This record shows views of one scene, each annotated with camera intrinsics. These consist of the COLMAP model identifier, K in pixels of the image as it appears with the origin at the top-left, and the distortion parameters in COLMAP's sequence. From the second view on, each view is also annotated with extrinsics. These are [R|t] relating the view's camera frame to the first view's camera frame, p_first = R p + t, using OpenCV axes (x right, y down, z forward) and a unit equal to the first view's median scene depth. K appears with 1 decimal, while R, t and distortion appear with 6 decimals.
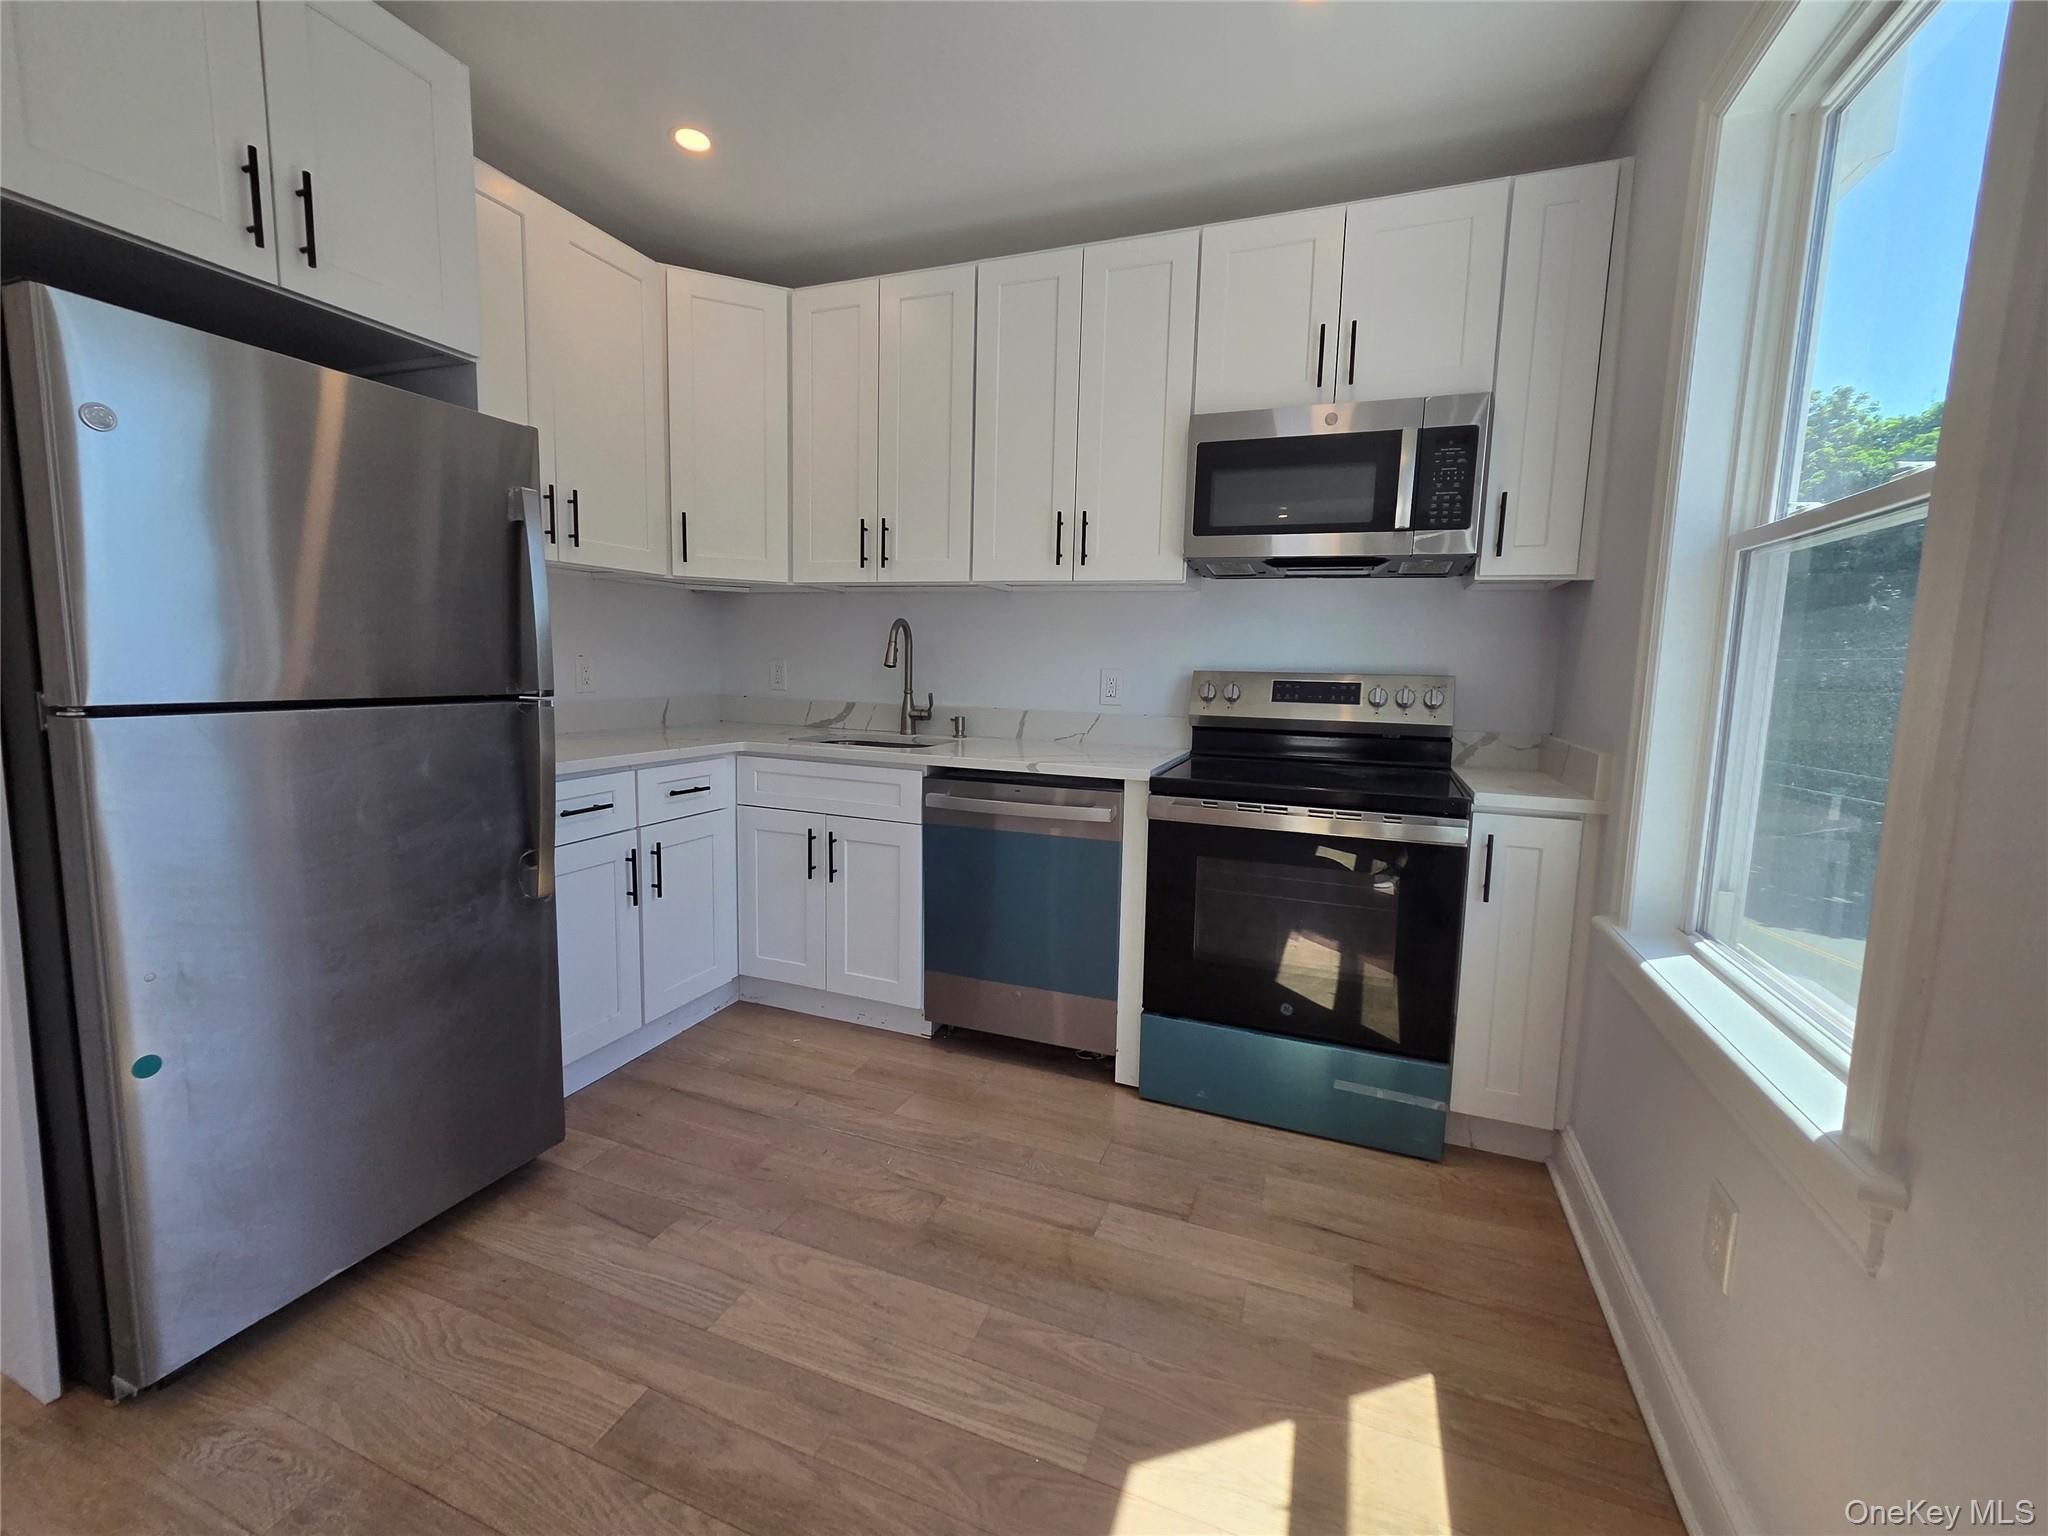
lens RADIAL K [[840.4, 0, 1015.0], [0, 840.4, 763.1], [0, 0, 1]] dist [-0.010225, 0.005688]
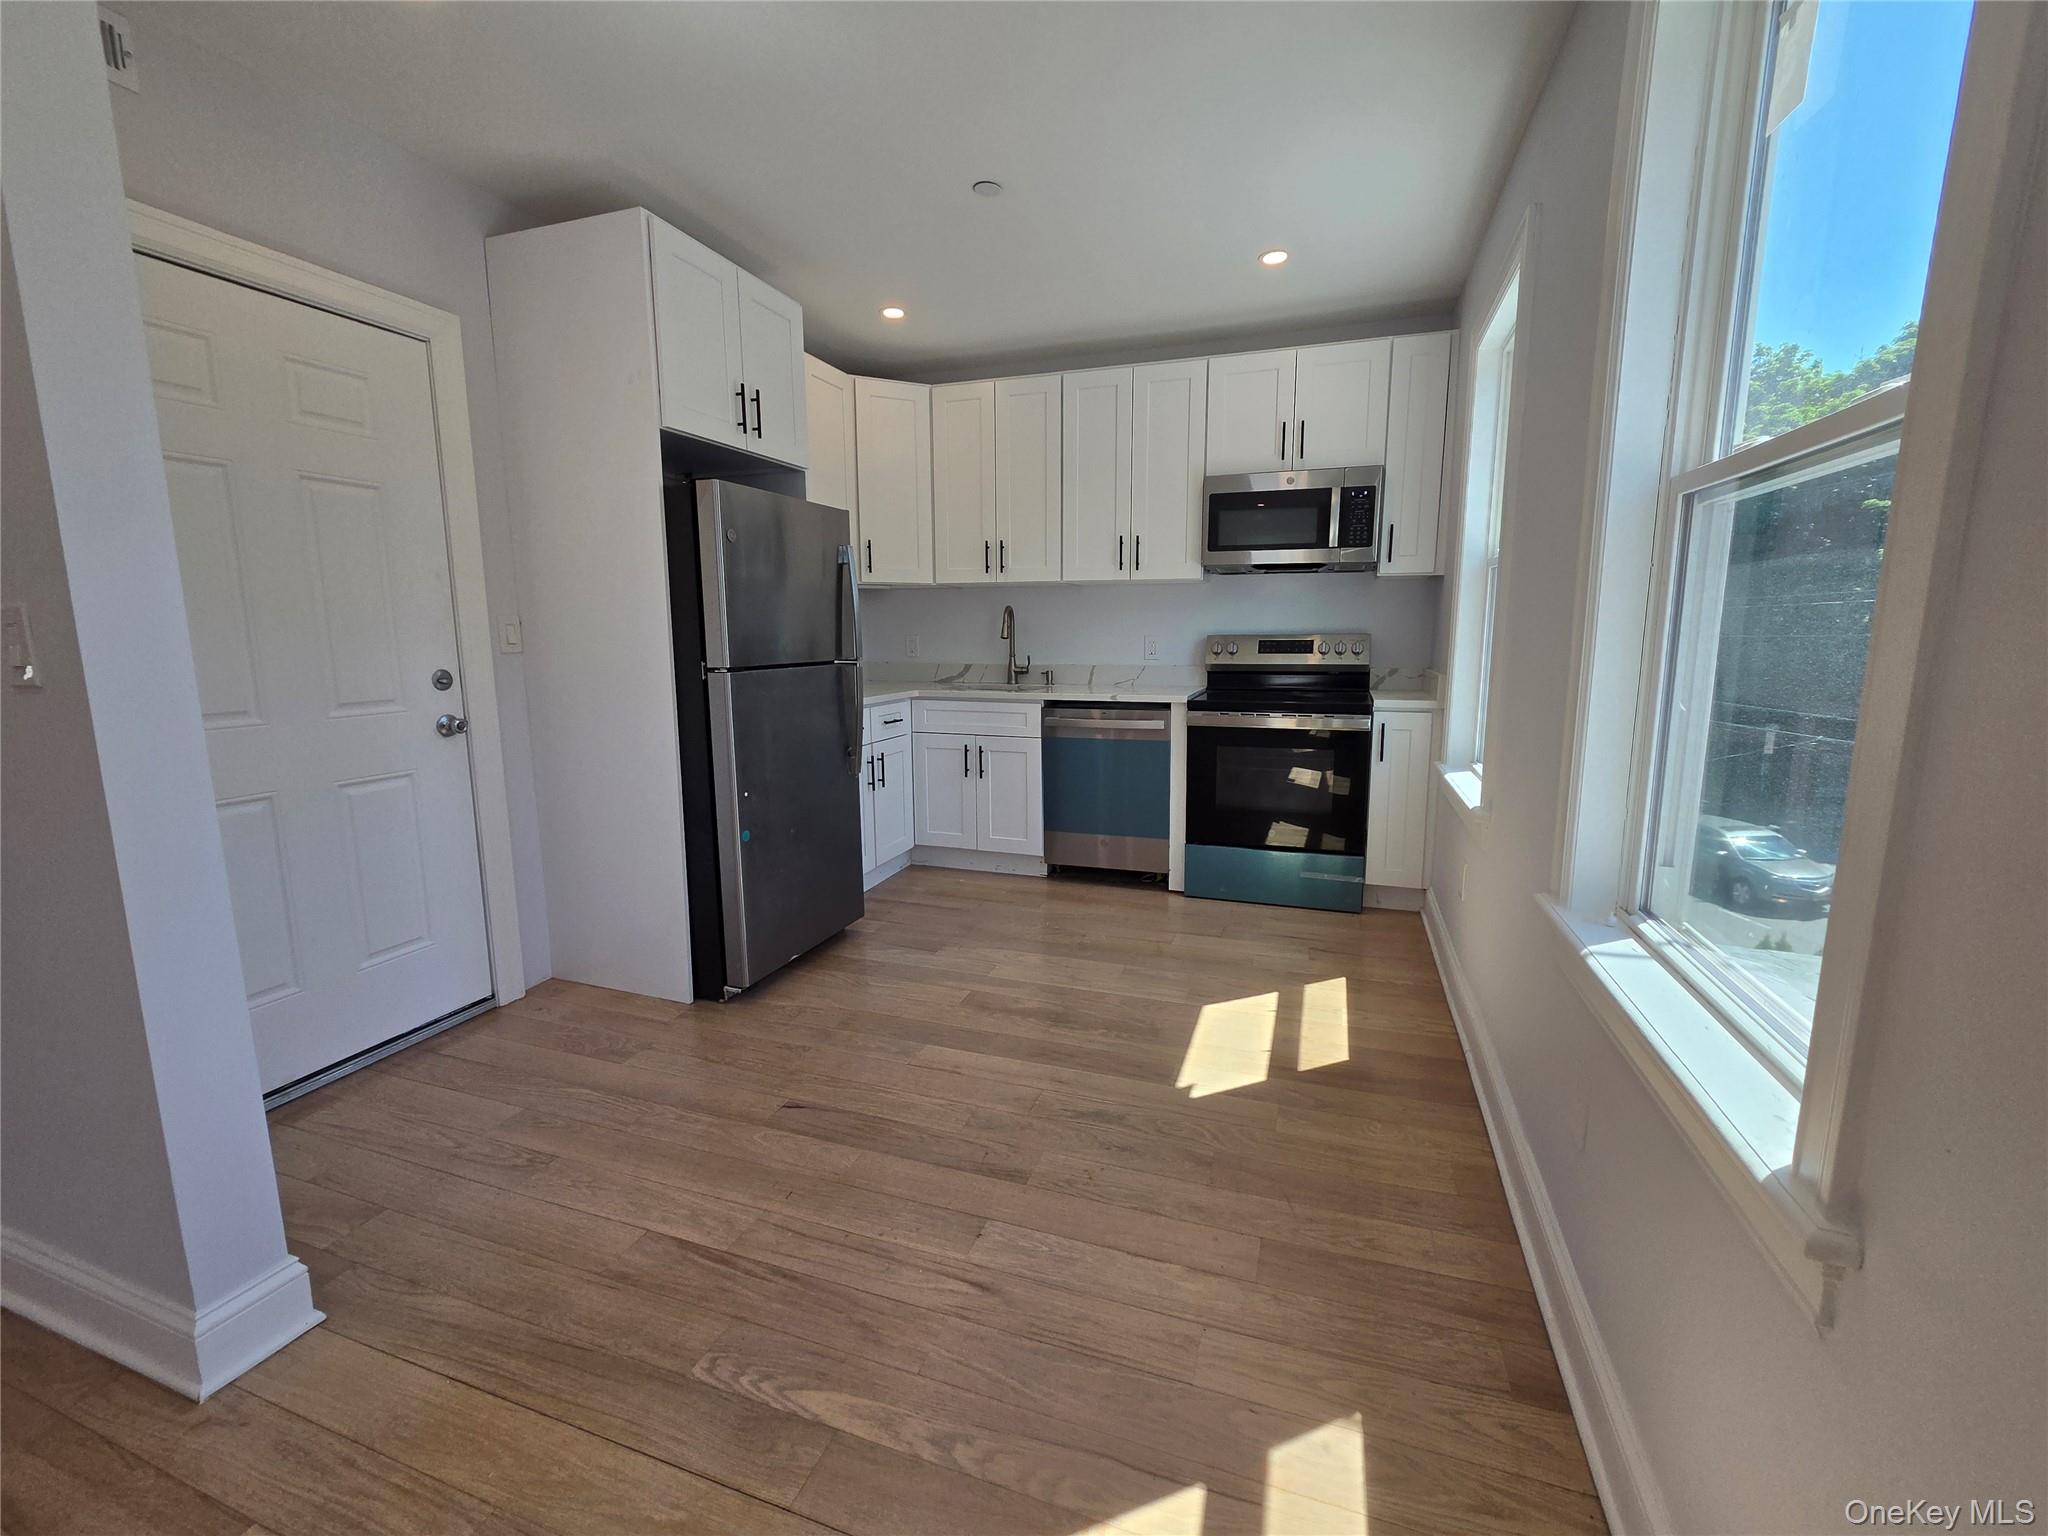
lens RADIAL K [[843.0, 0, 1024.6], [0, 843.0, 762.3], [0, 0, 1]] dist [-0.002969, -0.000543]
pose [[0.998955, -0.034537, 0.029937, -0.205298], [0.033418, 0.998753, 0.037088, 0.063415], [-0.031180, -0.036049, 0.998863, -0.631309]]
